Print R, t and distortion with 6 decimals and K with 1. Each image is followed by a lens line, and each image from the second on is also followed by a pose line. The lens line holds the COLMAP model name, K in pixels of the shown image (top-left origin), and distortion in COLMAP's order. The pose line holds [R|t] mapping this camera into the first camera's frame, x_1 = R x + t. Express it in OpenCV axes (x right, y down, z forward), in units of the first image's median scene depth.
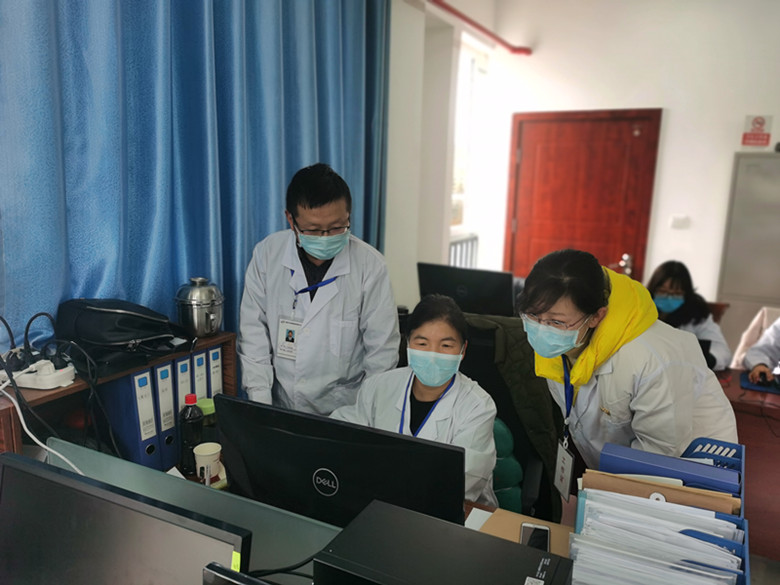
lens RADIAL K [[615.5, 0, 388.2], [0, 615.5, 292.1], [0, 0, 1]] dist [0.023882, -0.031661]
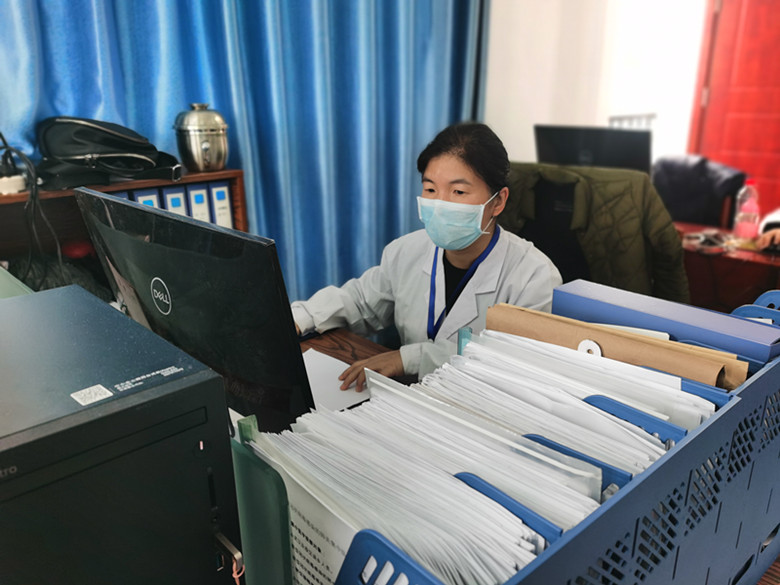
lens RADIAL K [[615.5, 0, 392.9], [0, 615.5, 294.8], [0, 0, 1]] dist [0.023882, -0.031661]
pose [[0.939841, 0.074017, -0.333499, 0.255577], [-0.033697, 0.991571, 0.125106, 0.126396], [0.339947, -0.106342, 0.934413, 0.246306]]
